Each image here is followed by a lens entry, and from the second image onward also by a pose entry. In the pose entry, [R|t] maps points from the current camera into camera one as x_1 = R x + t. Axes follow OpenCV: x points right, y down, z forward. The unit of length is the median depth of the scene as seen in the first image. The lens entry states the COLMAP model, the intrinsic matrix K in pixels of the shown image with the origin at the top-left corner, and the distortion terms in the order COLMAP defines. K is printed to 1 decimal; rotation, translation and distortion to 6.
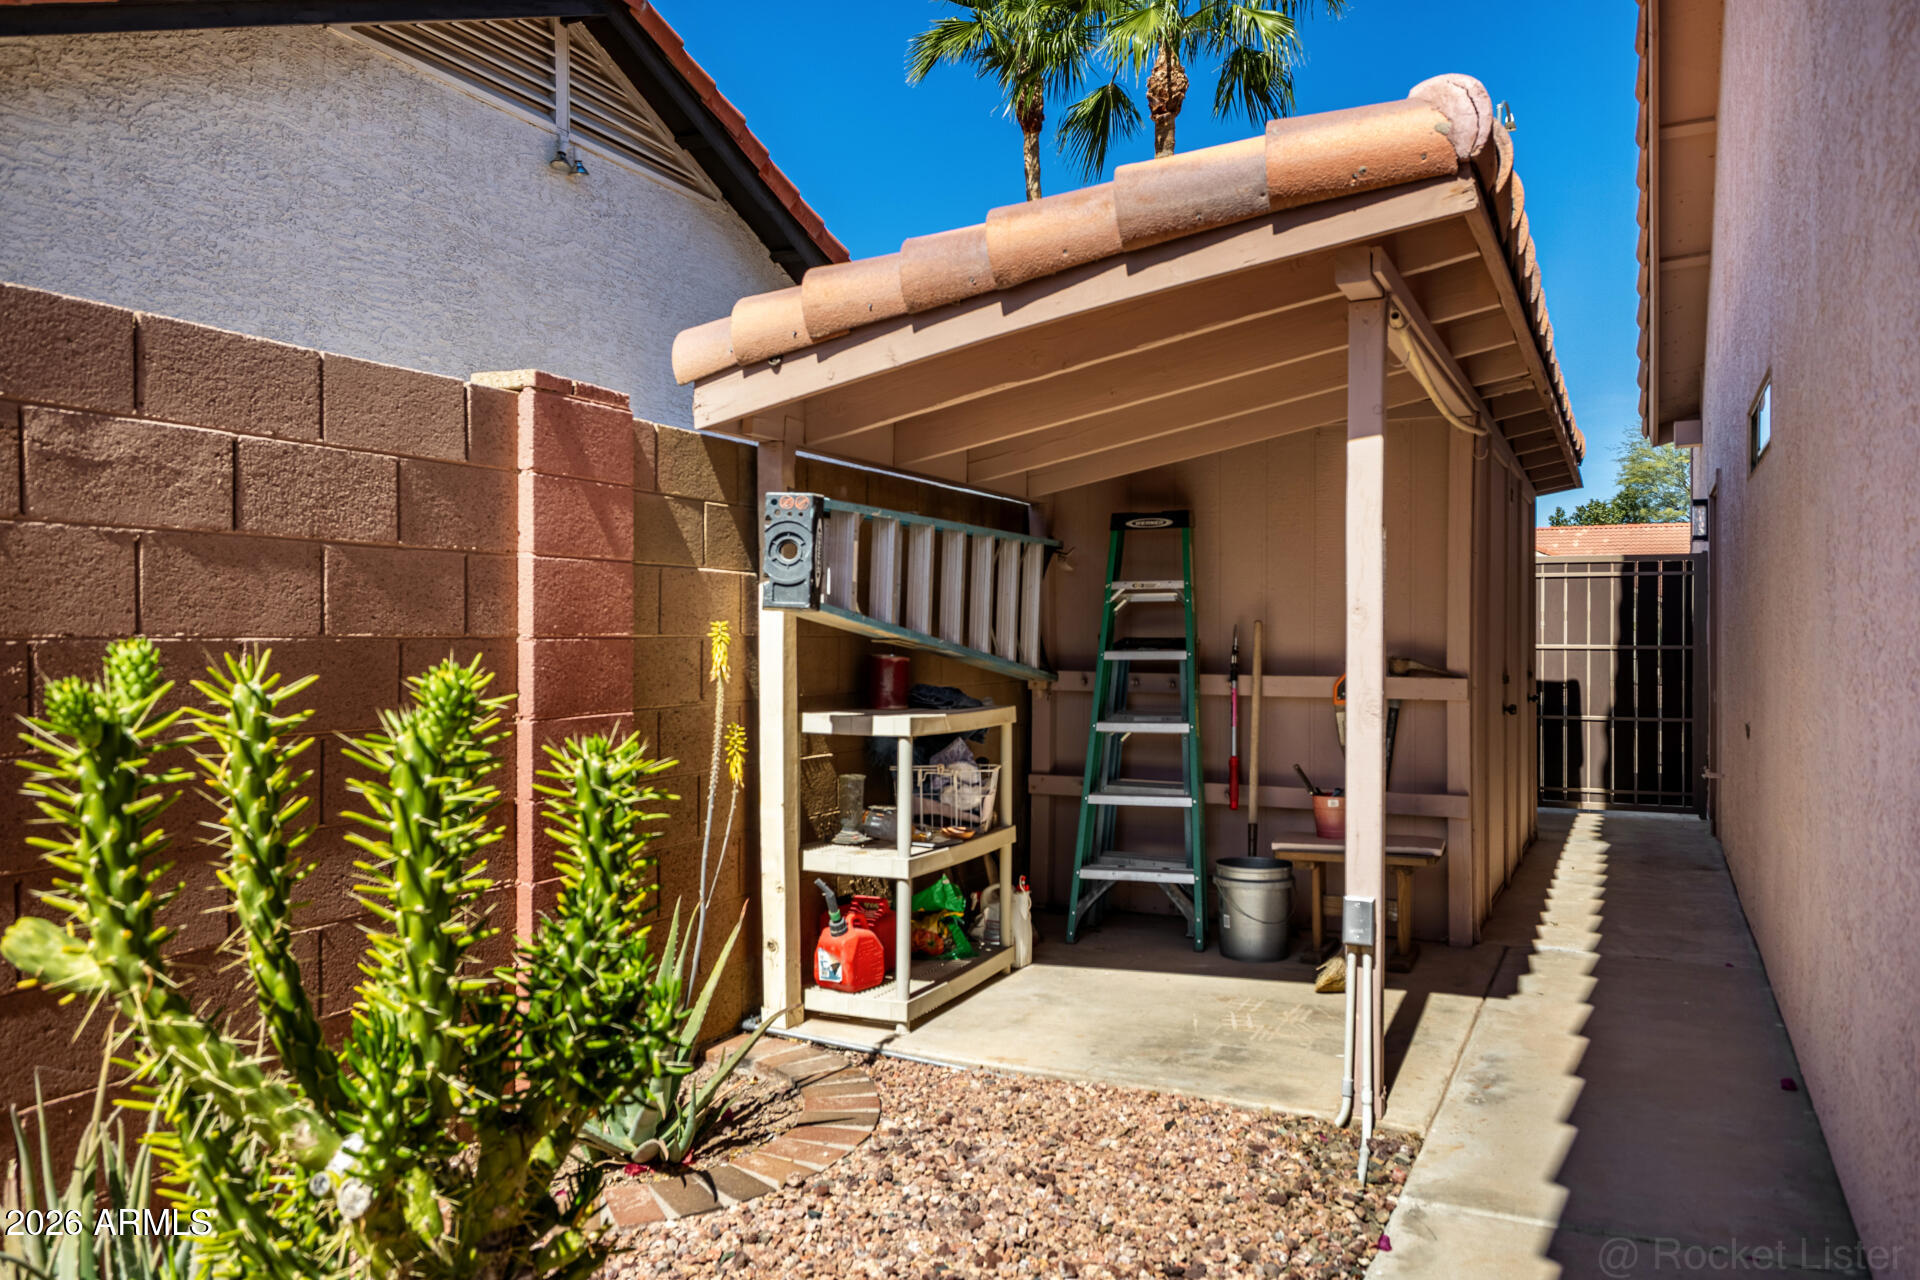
lens RADIAL K [[1430.5, 0, 960.0], [0, 1430.5, 640.0], [0, 0, 1]] dist [0.008659, 0.003938]
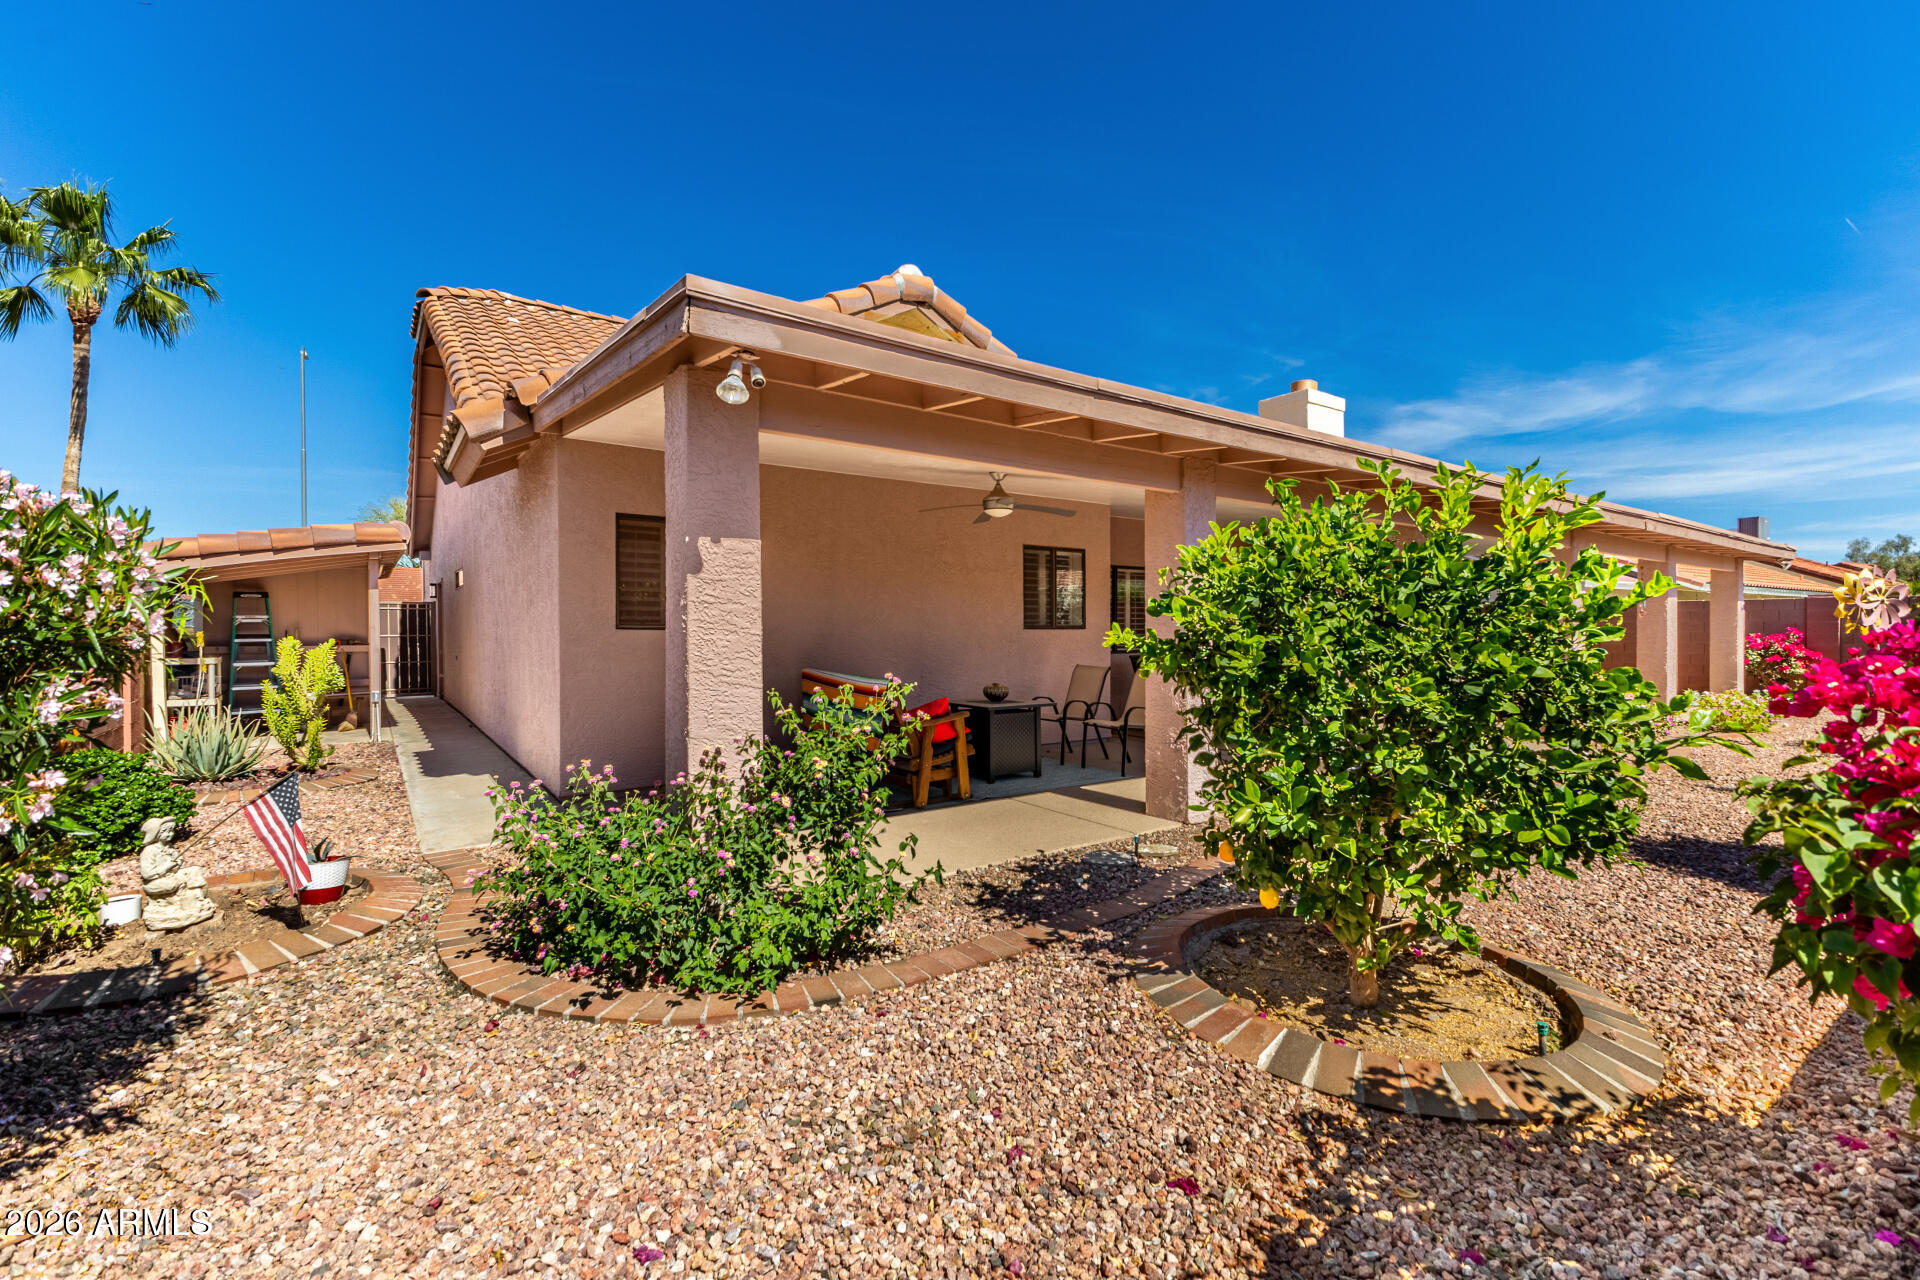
lens RADIAL K [[829.9, 0, 948.5], [0, 829.9, 629.6], [0, 0, 1]] dist [0.011570, 0.000027]
pose [[0.492146, -0.010038, 0.870455, -0.549771], [0.011525, 0.999921, 0.005016, -0.003113], [-0.870437, 0.007563, 0.492222, -0.918607]]
